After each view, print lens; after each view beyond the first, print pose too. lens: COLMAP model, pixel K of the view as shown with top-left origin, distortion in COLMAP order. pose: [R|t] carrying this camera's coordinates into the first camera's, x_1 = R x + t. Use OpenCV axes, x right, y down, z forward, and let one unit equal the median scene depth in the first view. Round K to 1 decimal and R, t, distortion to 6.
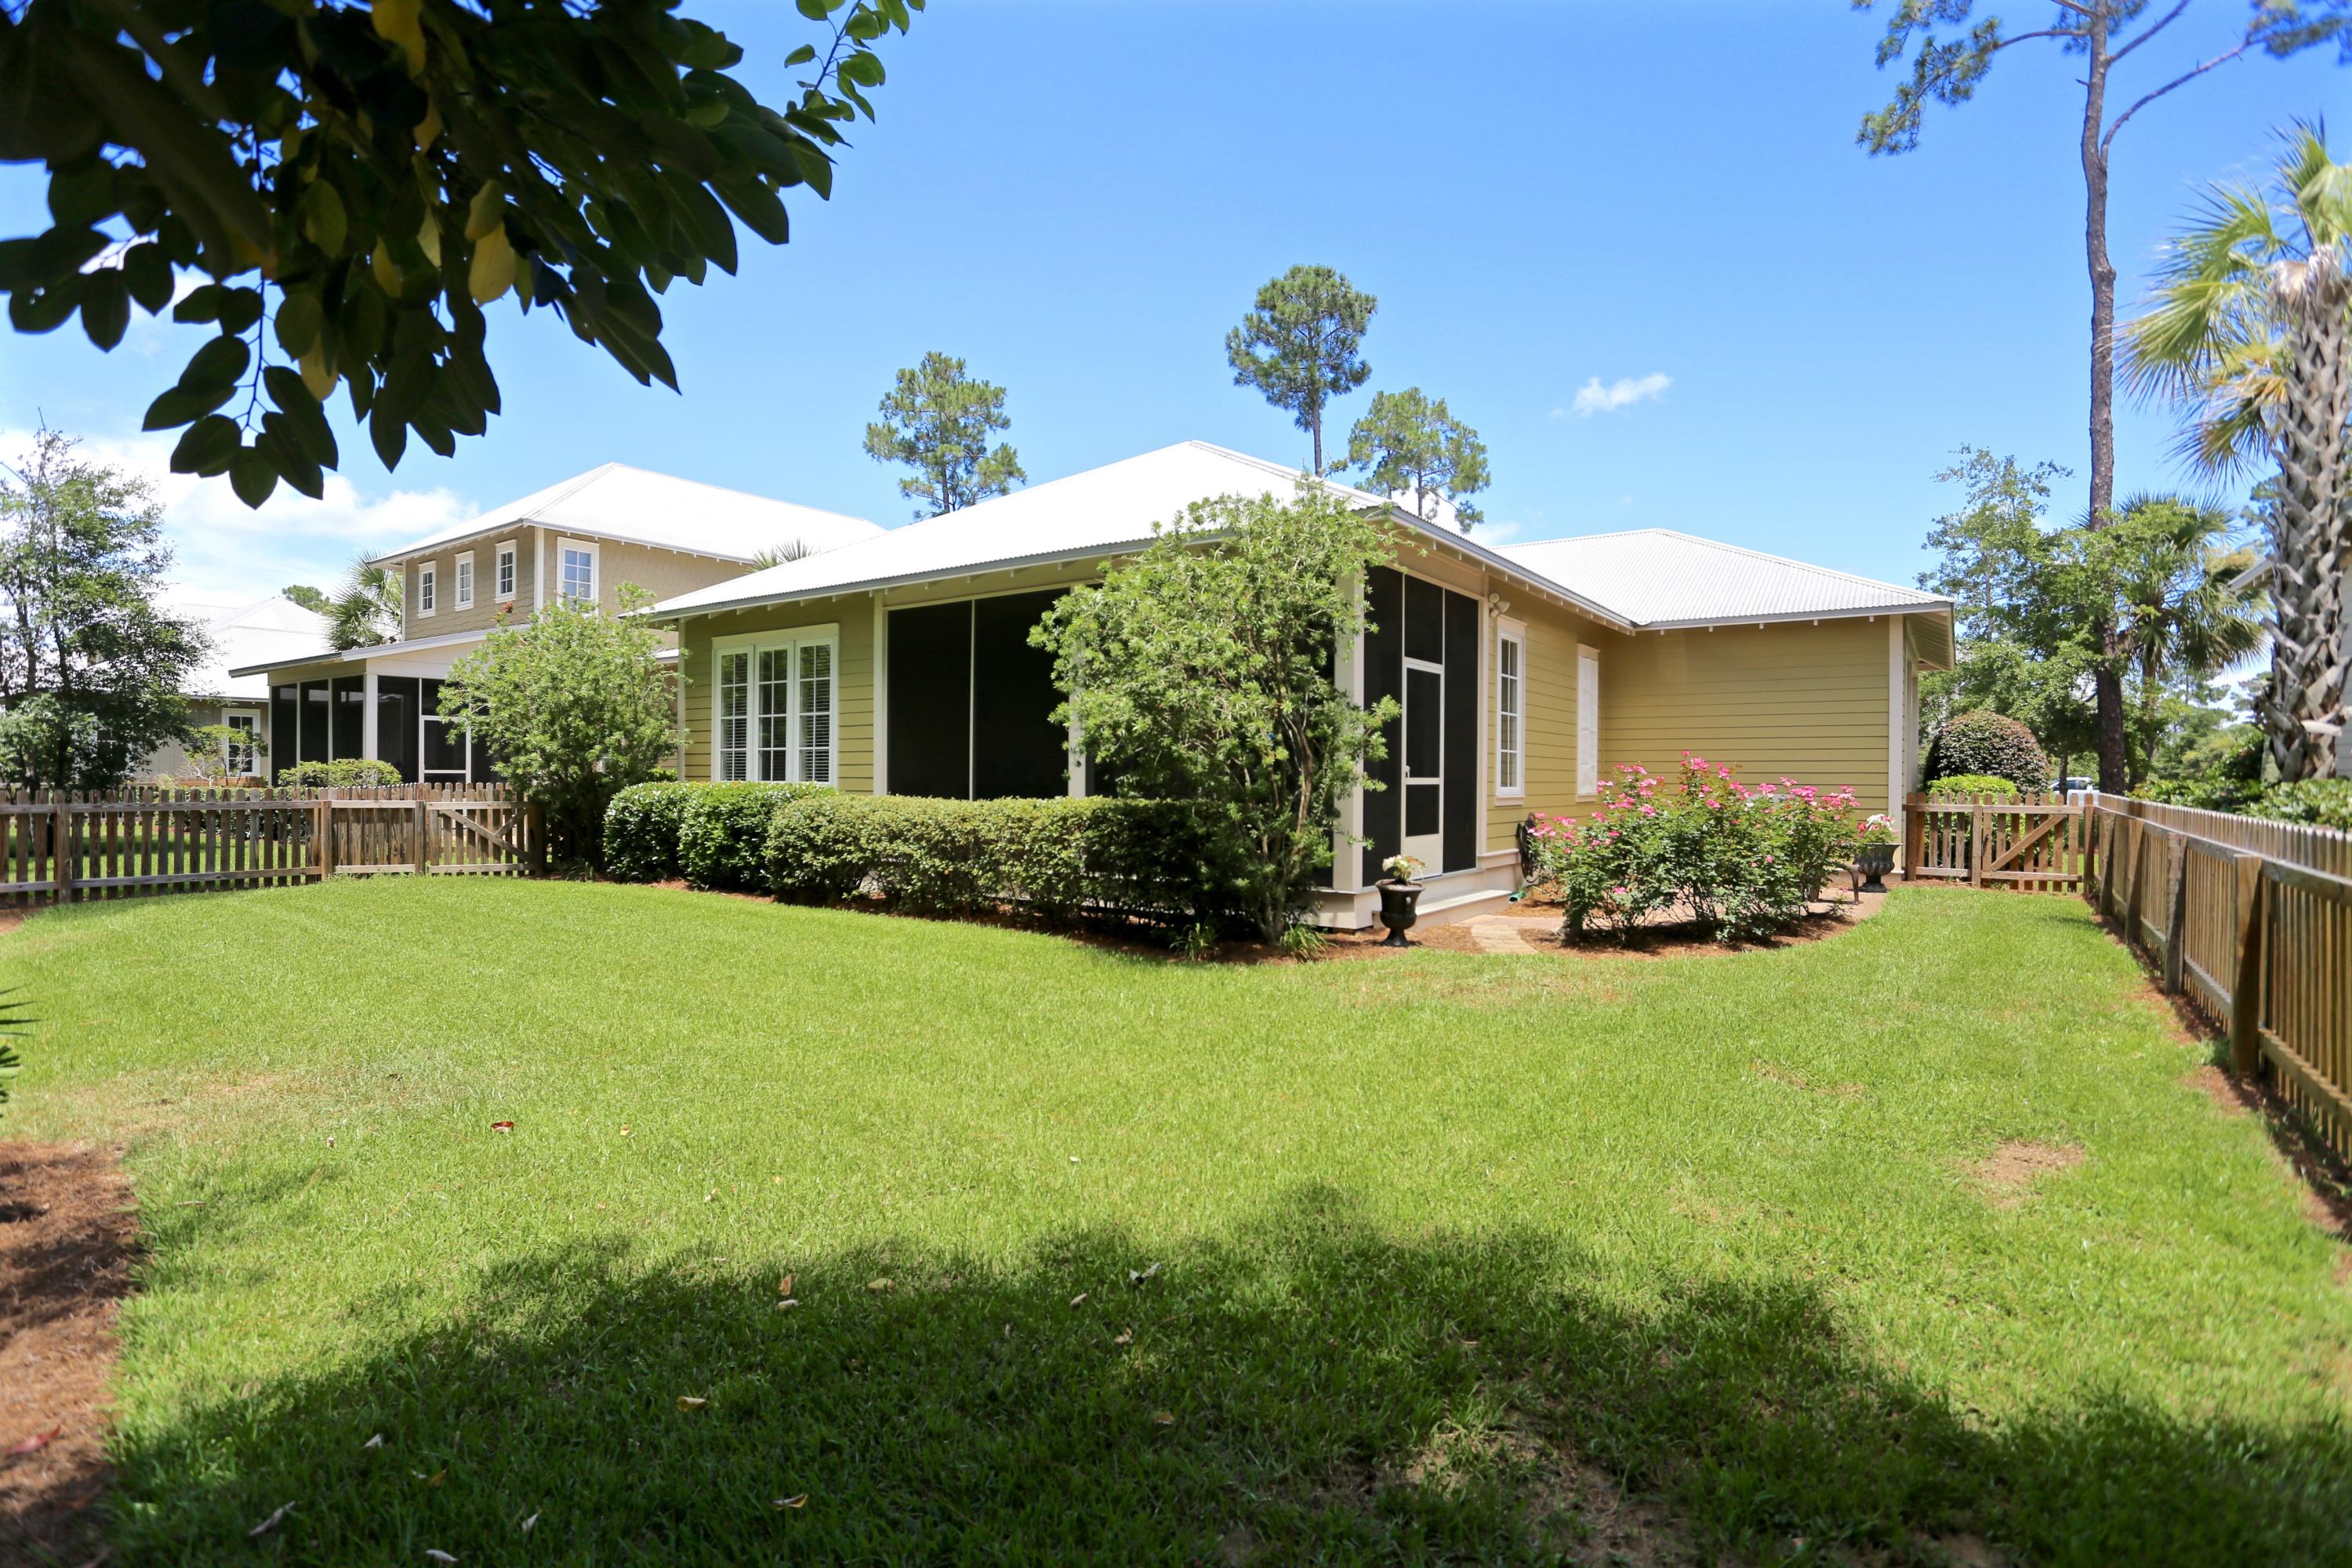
lens RADIAL K [[1155.8, 0, 1169.4], [0, 1155.8, 780.5], [0, 0, 1]] dist [-0.018613, 0.001157]
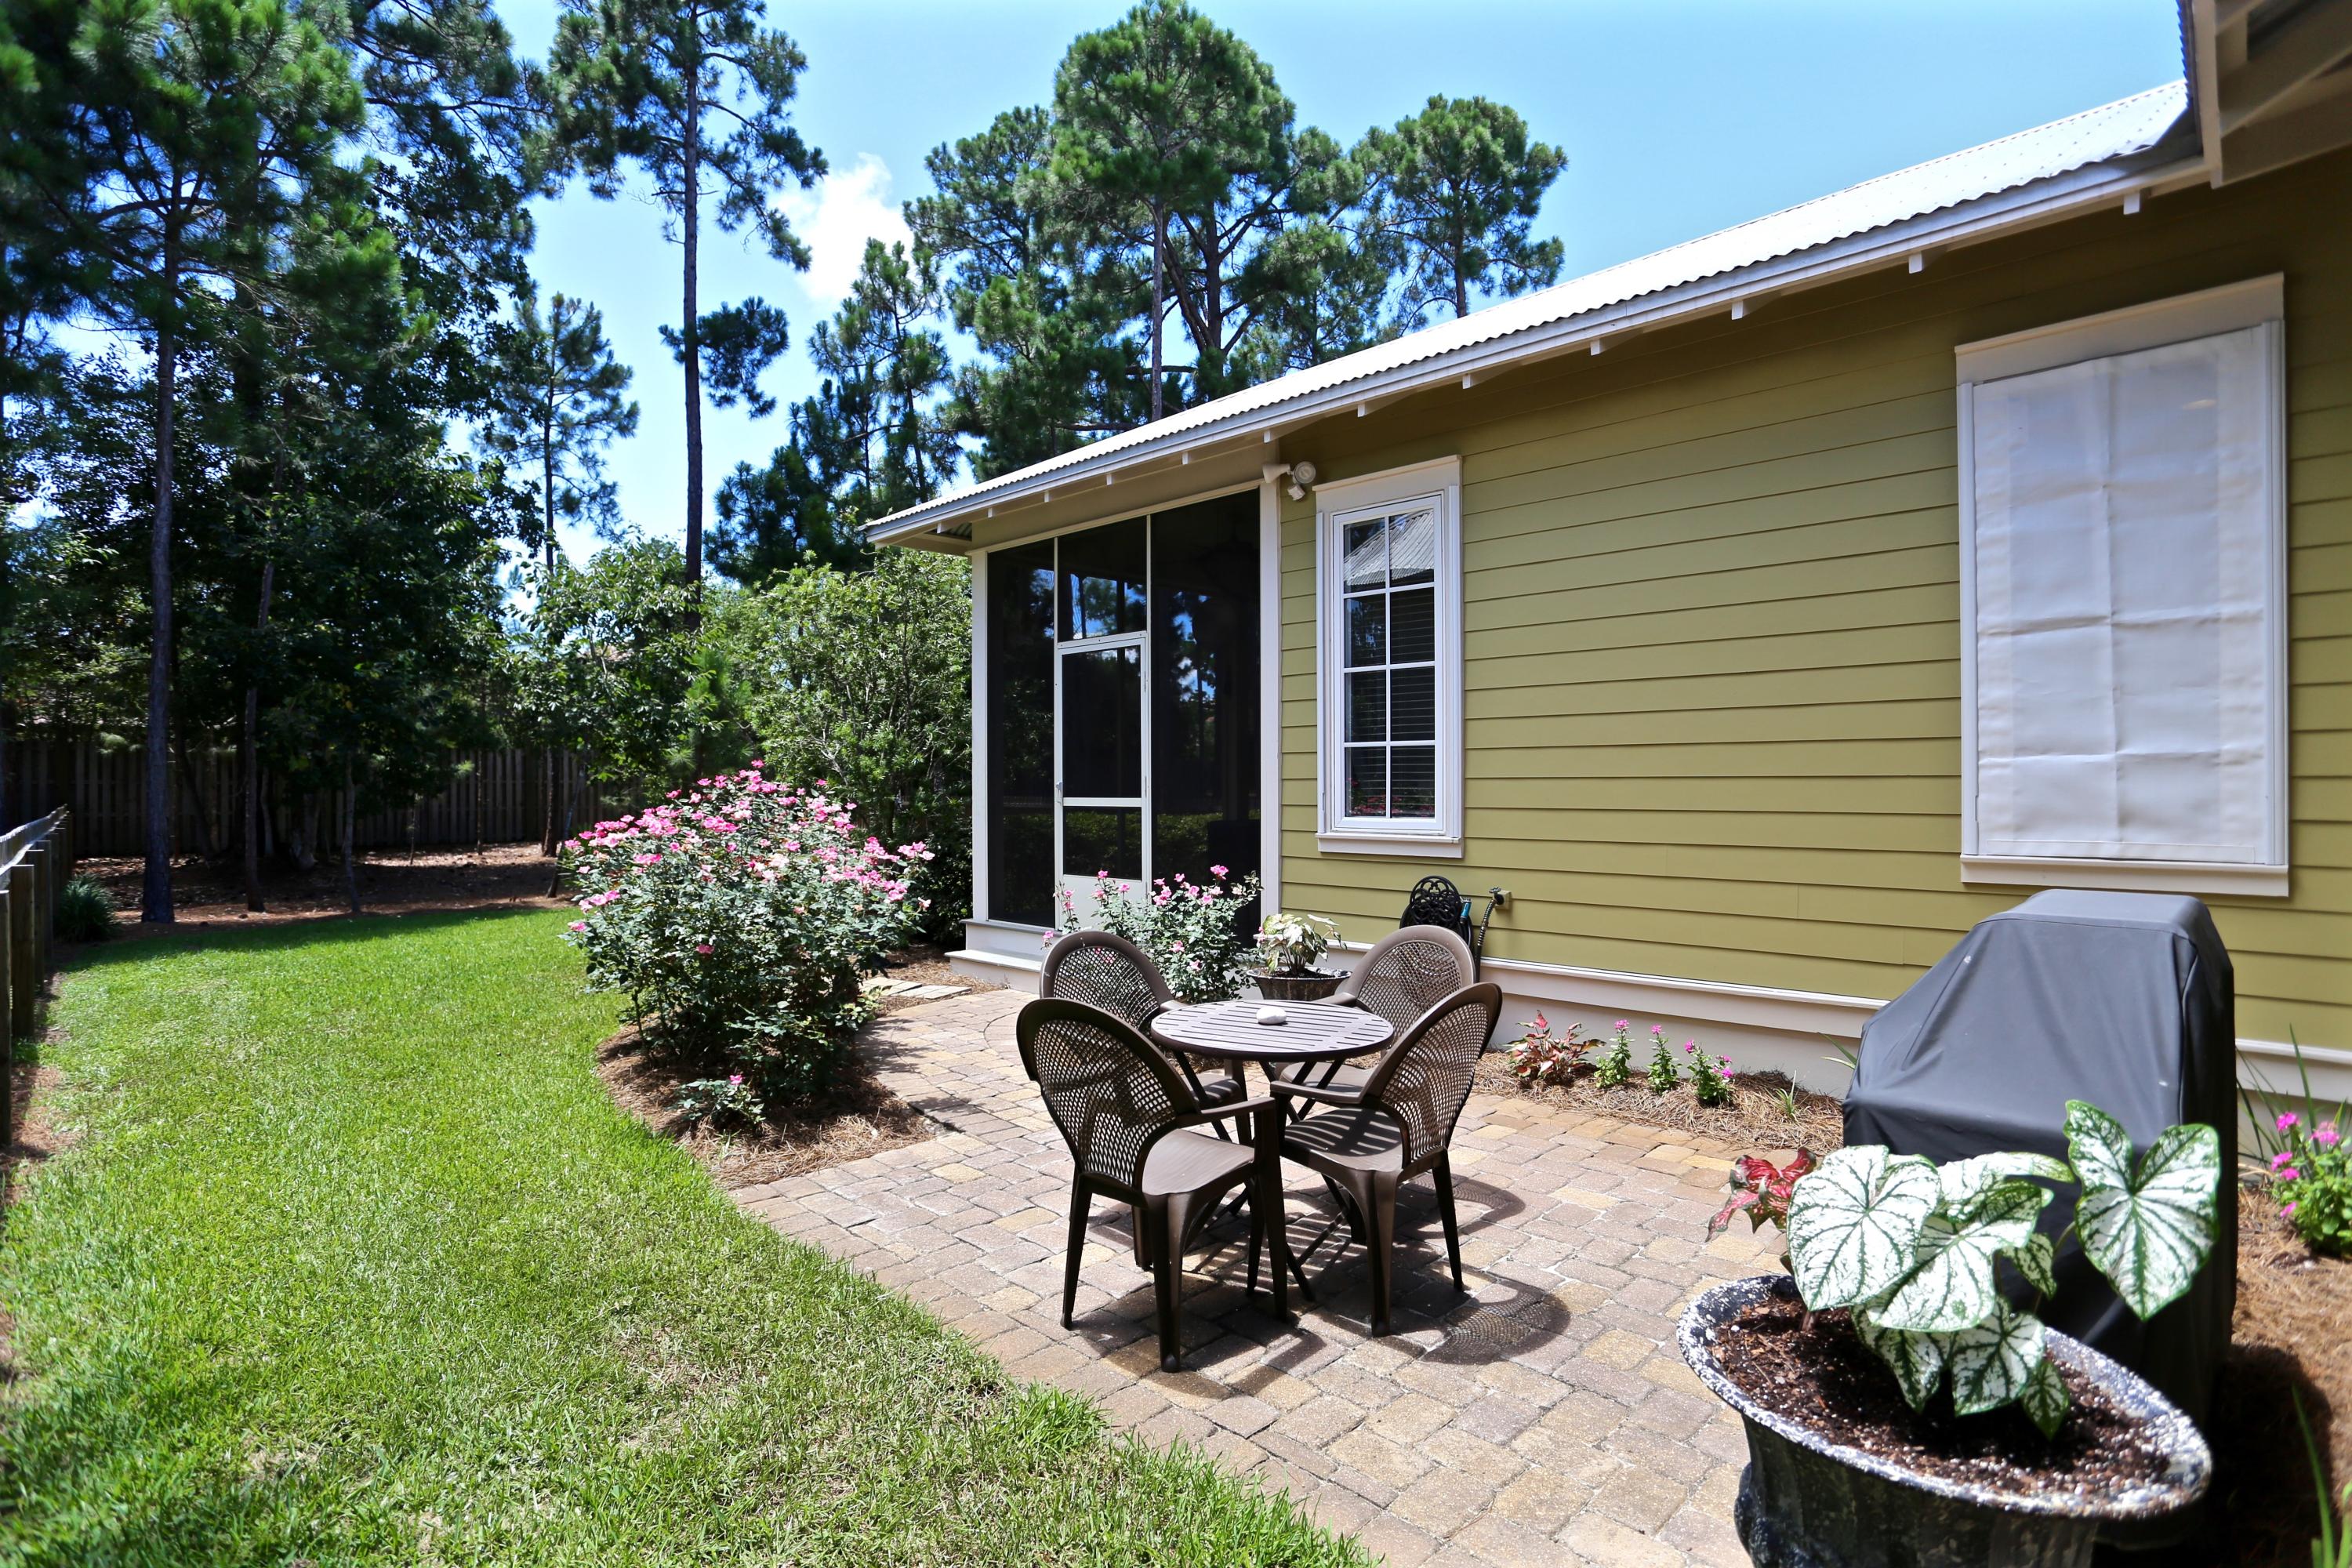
lens RADIAL K [[1147.0, 0, 1165.5], [0, 1147.0, 786.3], [0, 0, 1]] dist [-0.076758, 0.032876]
pose [[-0.186812, -0.004418, -0.982386, 0.426360], [-0.003496, 0.999987, -0.003832, -0.003241], [0.982389, 0.002719, -0.186825, 0.543721]]
